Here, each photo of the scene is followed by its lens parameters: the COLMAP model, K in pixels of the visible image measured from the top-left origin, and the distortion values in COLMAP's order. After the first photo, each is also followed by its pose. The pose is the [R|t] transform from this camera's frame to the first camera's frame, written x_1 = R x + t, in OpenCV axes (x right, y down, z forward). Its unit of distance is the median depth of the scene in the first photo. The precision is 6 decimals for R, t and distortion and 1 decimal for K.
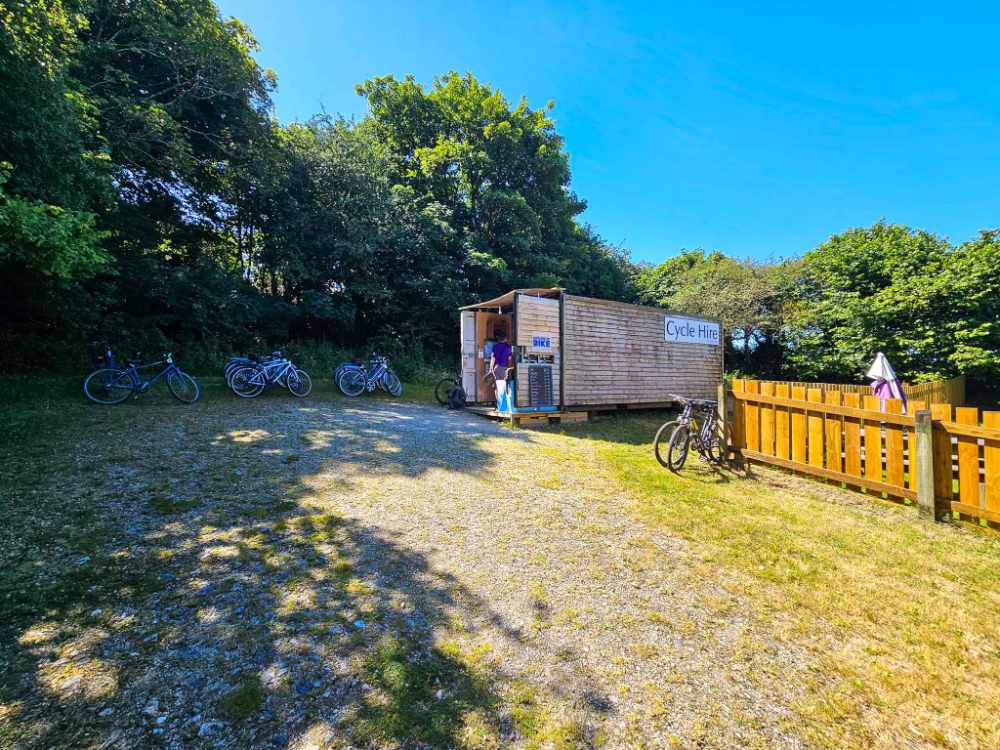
lens RADIAL K [[402.5, 0, 501.4], [0, 402.5, 351.1], [0, 0, 1]] dist [-0.031956, 0.007510]
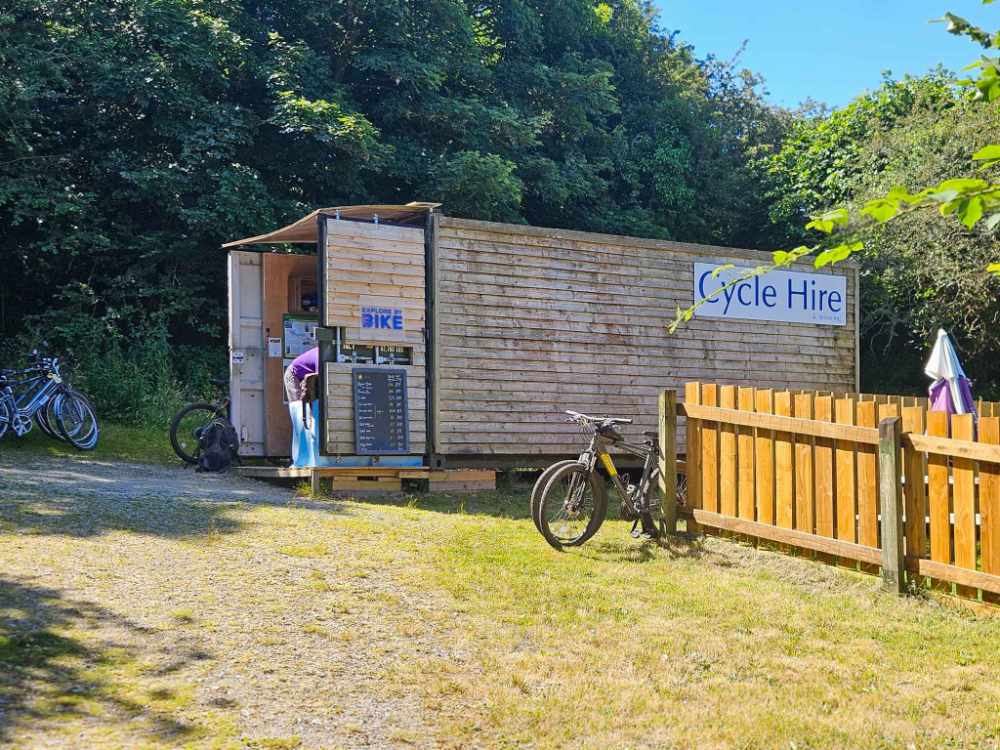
lens RADIAL K [[1272.9, 0, 500.0], [0, 1272.9, 375.0], [0, 0, 1]] dist [0.023237, -0.000245]
pose [[0.999799, -0.005810, 0.019170, 0.201808], [0.005628, 0.999939, 0.009549, 0.029134], [-0.019225, -0.009439, 0.999771, -0.481424]]
